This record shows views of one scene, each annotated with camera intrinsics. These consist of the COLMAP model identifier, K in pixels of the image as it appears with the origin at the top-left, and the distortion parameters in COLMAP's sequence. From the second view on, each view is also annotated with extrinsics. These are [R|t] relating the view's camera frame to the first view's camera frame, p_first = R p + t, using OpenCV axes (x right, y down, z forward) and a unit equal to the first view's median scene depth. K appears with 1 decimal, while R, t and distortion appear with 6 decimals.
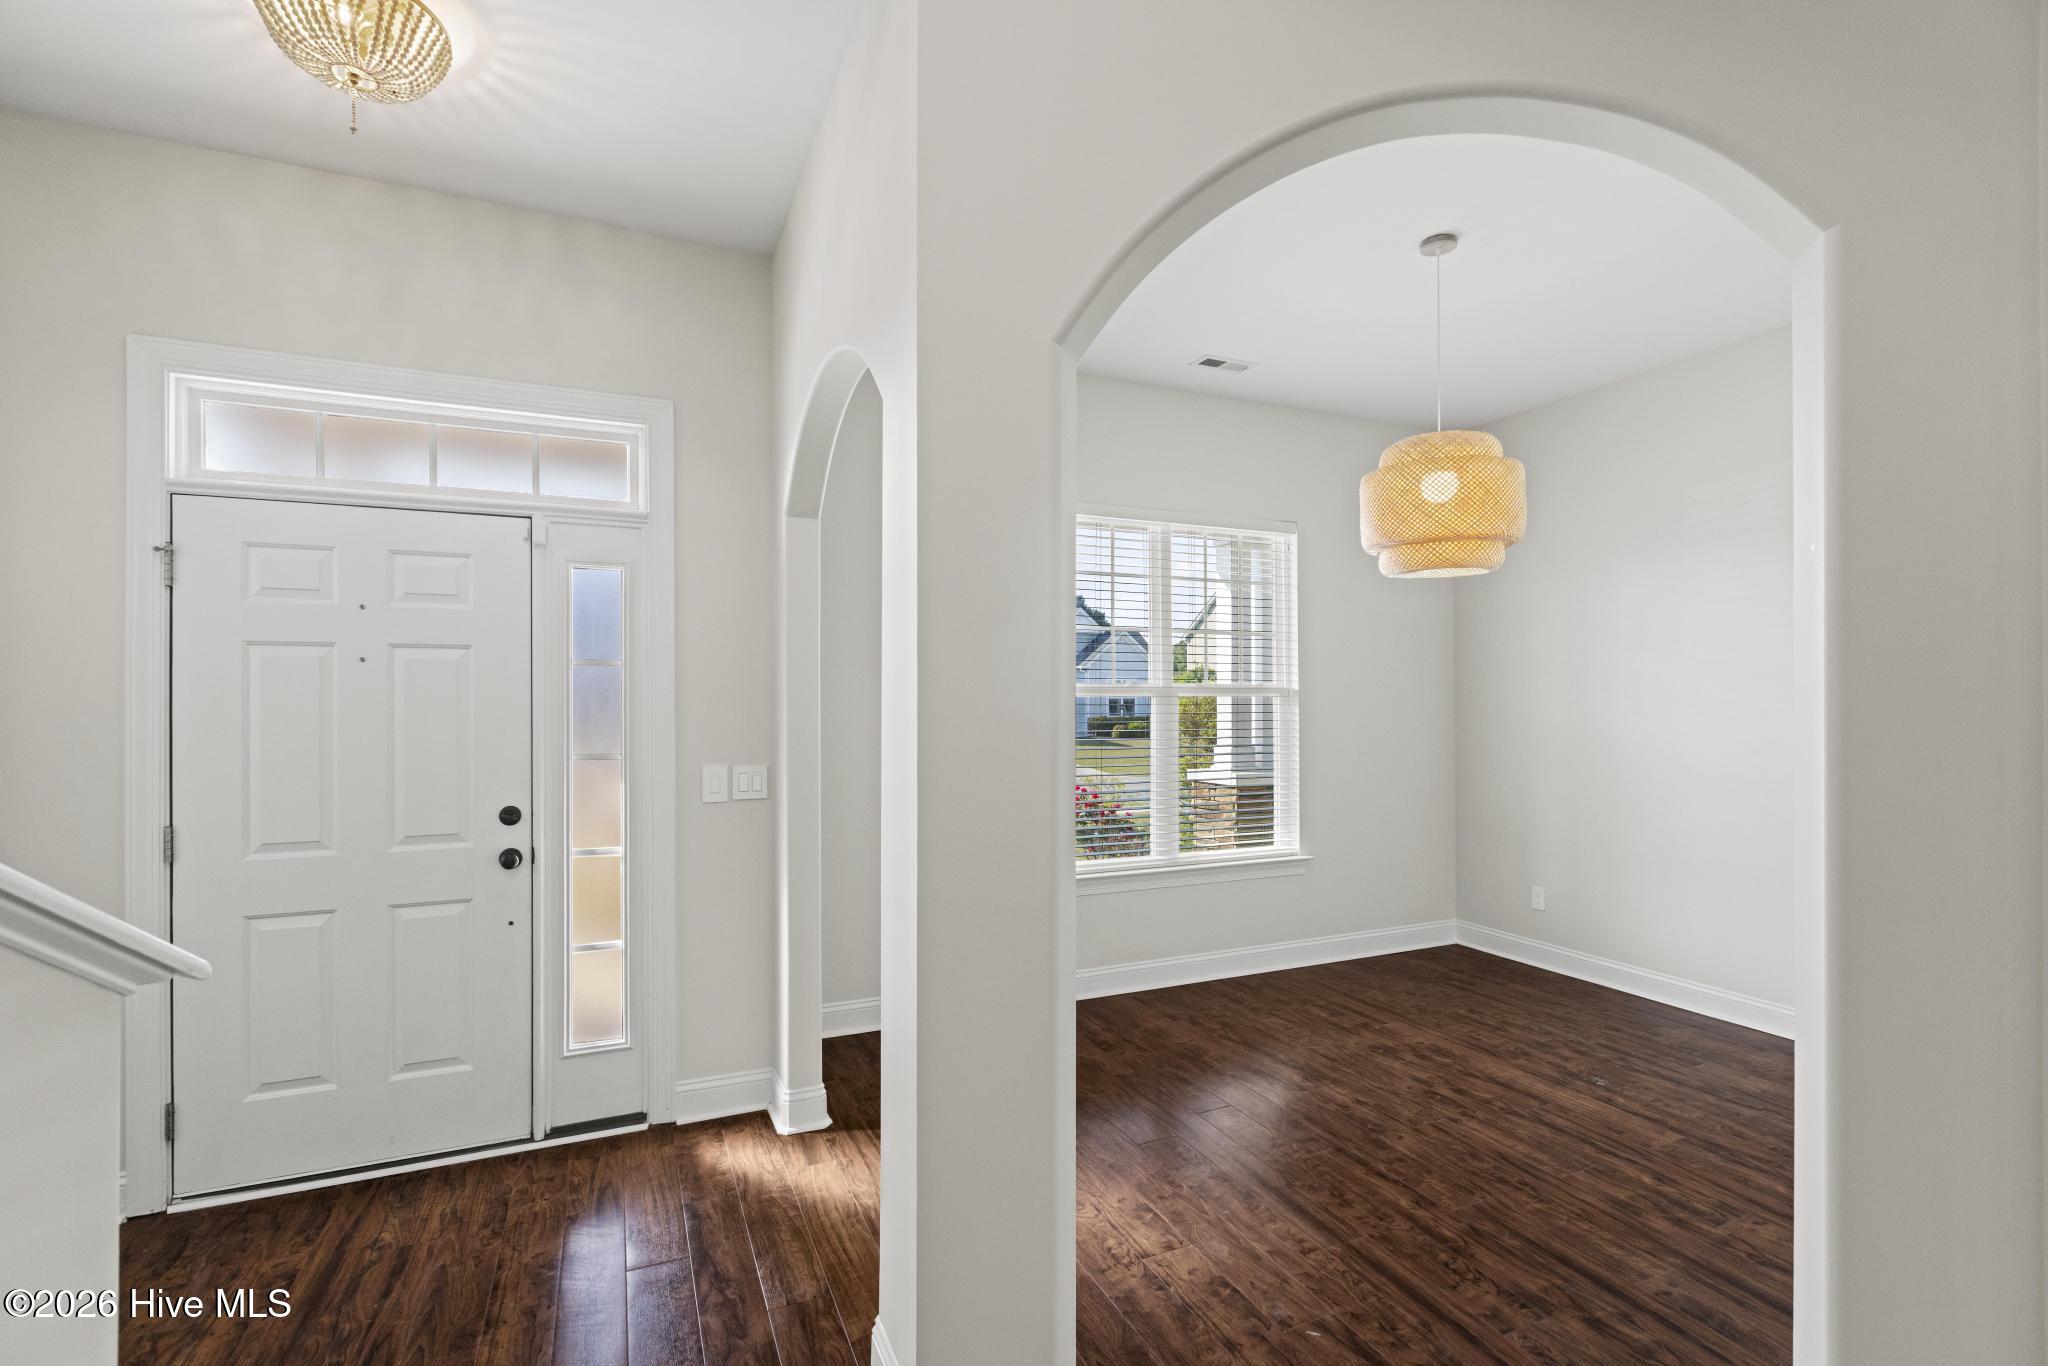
lens RADIAL K [[918.3, 0, 1009.8], [0, 918.3, 691.0], [0, 0, 1]] dist [0.004635, 0.001274]
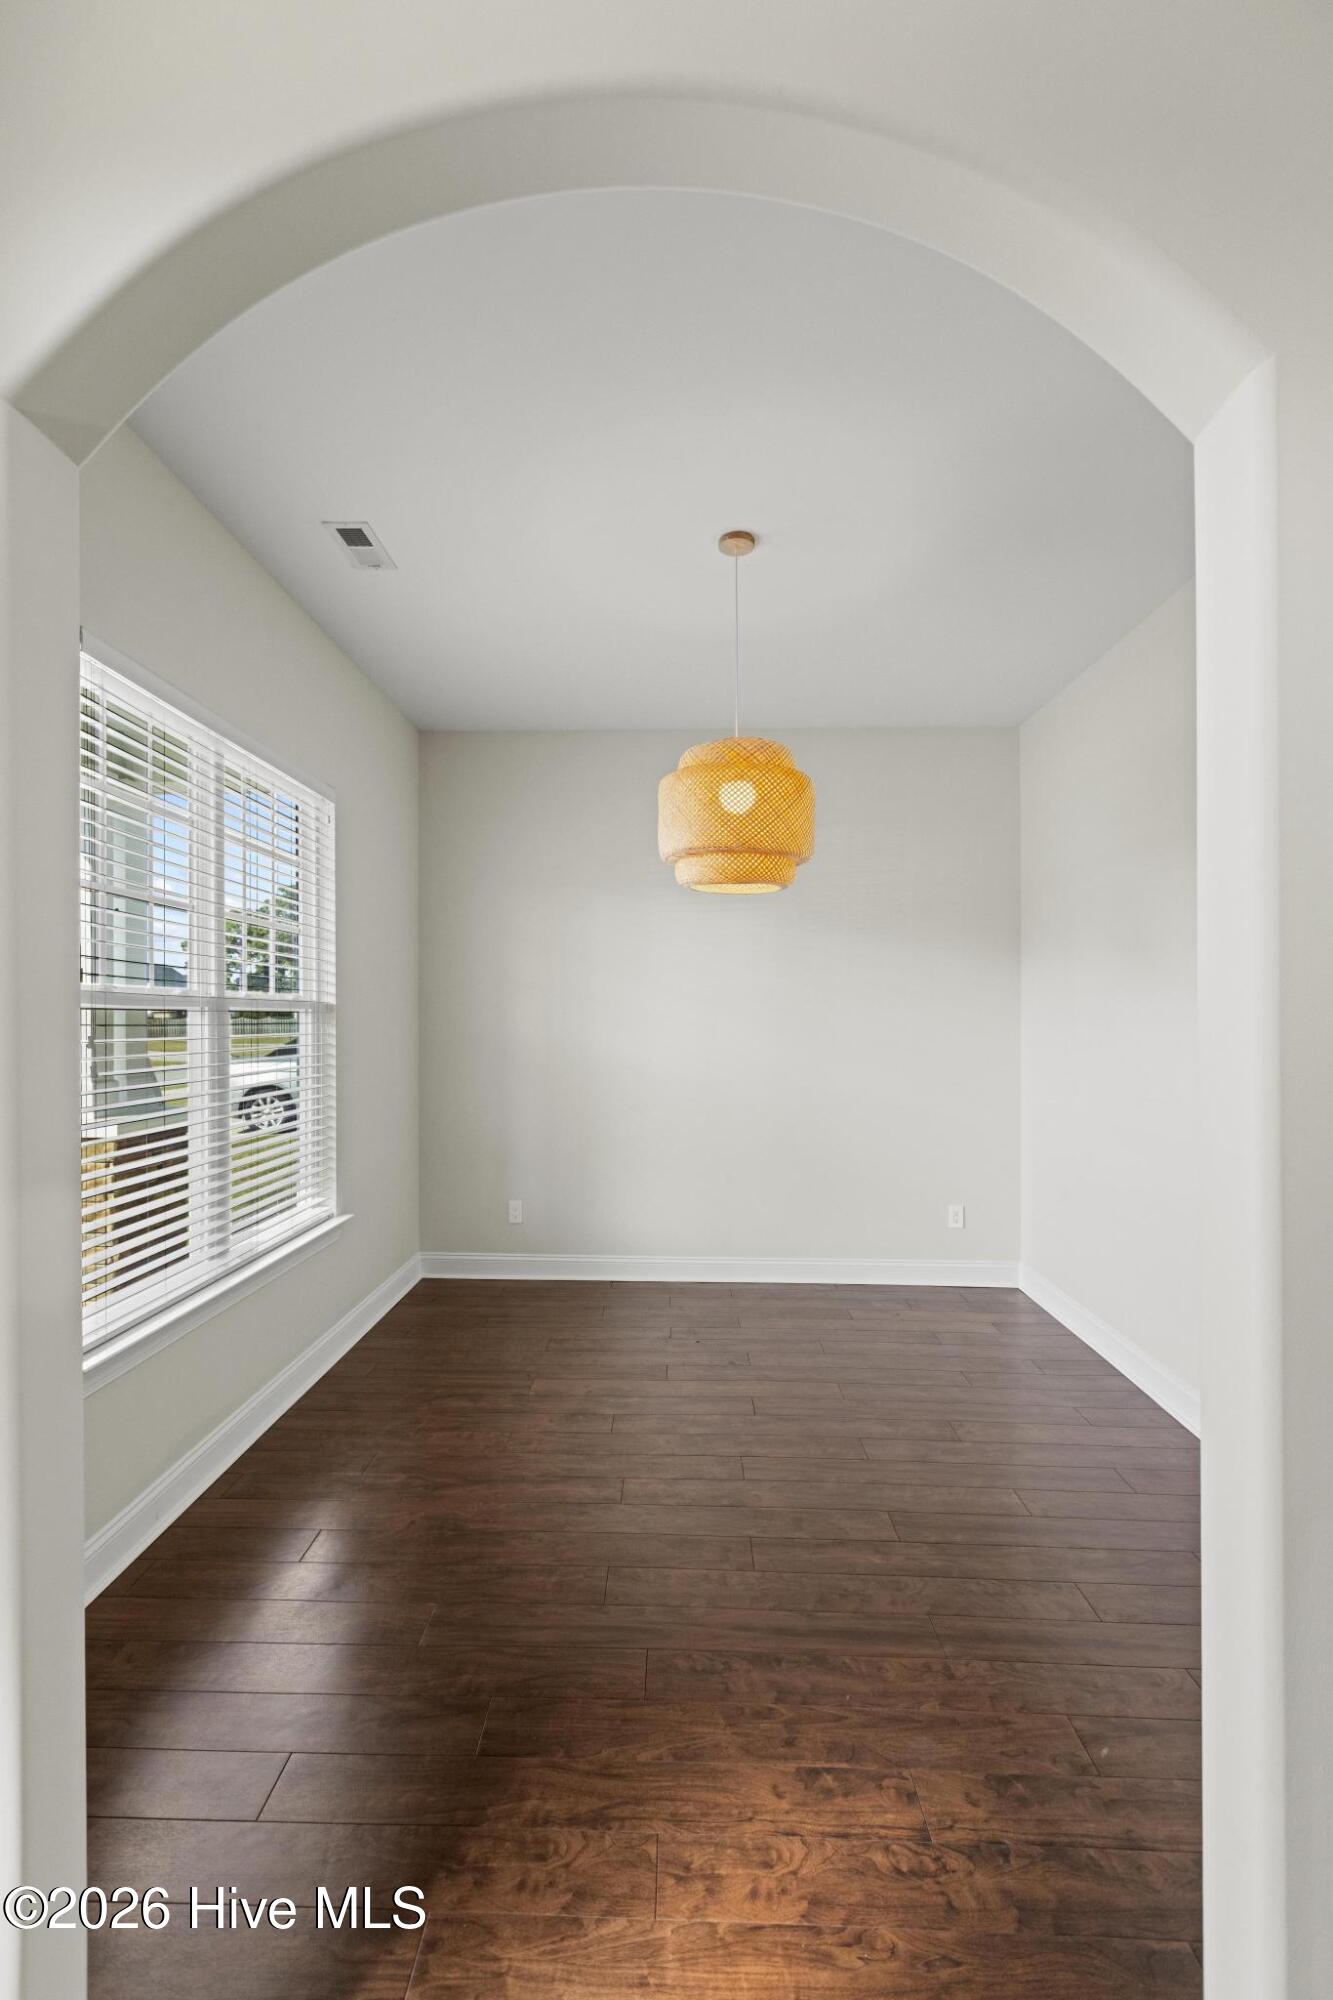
lens RADIAL K [[896.7, 0, 658.3], [0, 896.7, 1018.7], [0, 0, 1]] dist [0.004635, 0.001274]
pose [[0.415830, 0.005343, 0.909427, -0.348166], [-0.024099, 0.999696, 0.005145, 0.000421], [-0.909123, -0.024055, 0.415832, 0.571013]]
